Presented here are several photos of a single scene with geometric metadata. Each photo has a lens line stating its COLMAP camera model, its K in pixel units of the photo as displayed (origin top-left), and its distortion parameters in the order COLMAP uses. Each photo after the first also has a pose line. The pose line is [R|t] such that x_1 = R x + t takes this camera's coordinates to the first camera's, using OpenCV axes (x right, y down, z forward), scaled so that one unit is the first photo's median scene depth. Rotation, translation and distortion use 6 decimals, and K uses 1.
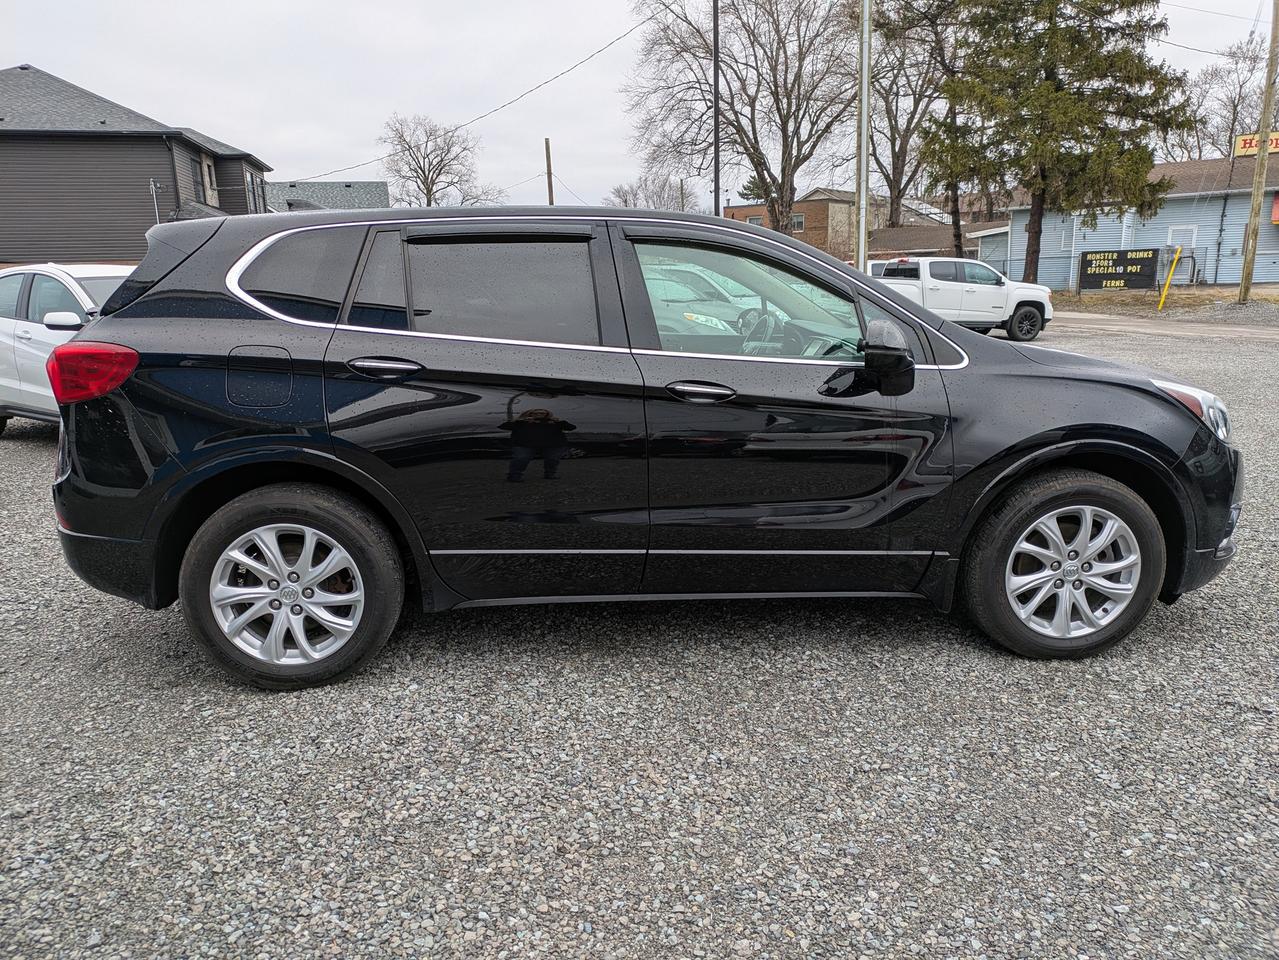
lens RADIAL K [[968.9, 0, 626.4], [0, 968.9, 481.9], [0, 0, 1]] dist [0.032673, -0.017591]
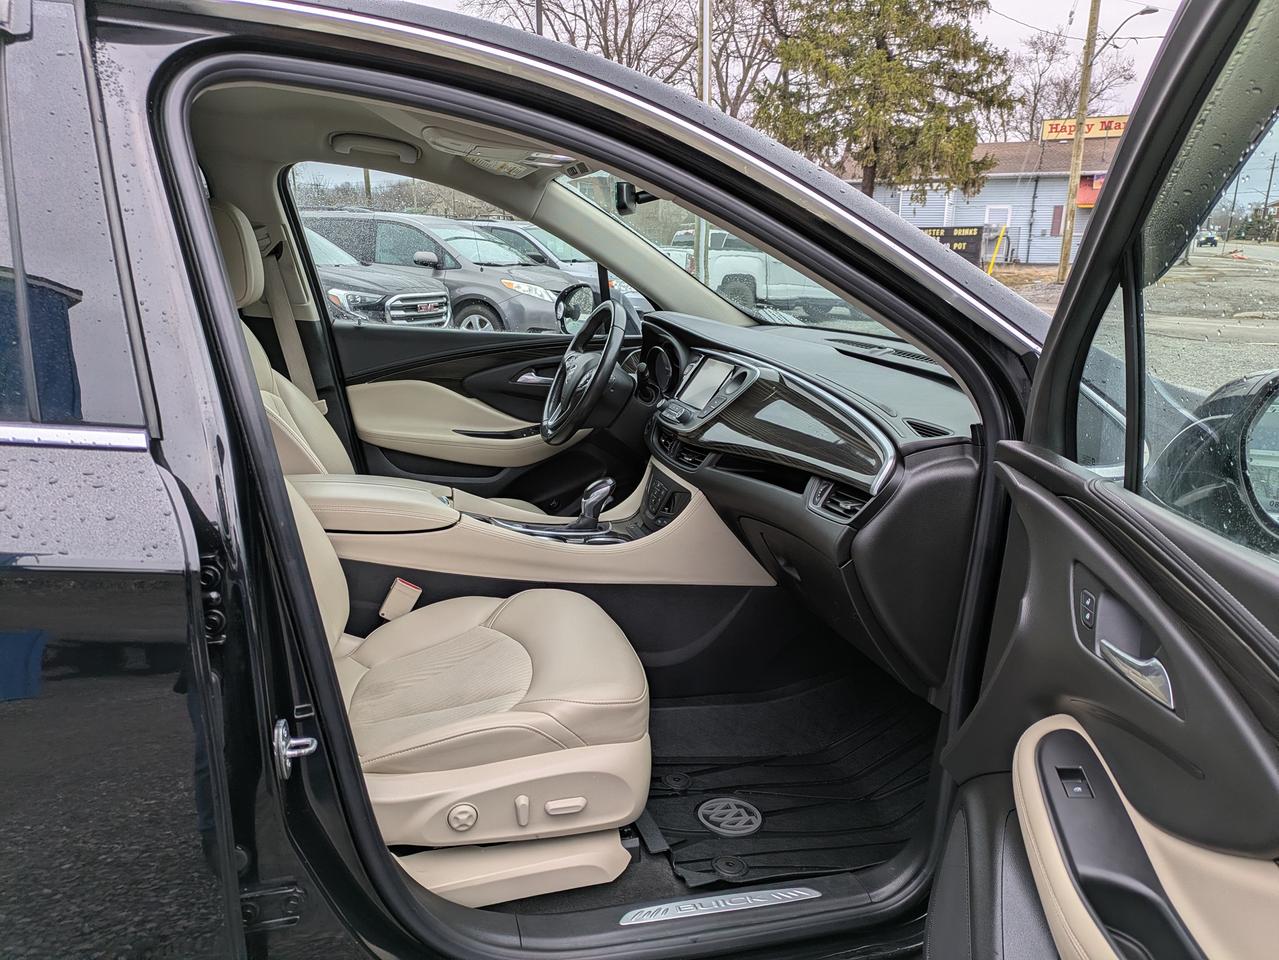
lens RADIAL K [[933.1, 0, 655.8], [0, 933.1, 480.5], [0, 0, 1]] dist [0.021874, -0.007362]
pose [[0.979651, -0.018406, 0.199865, 0.013475], [0.010031, 0.999032, 0.042839, -0.019482], [-0.200460, -0.039963, 0.978887, 0.101183]]
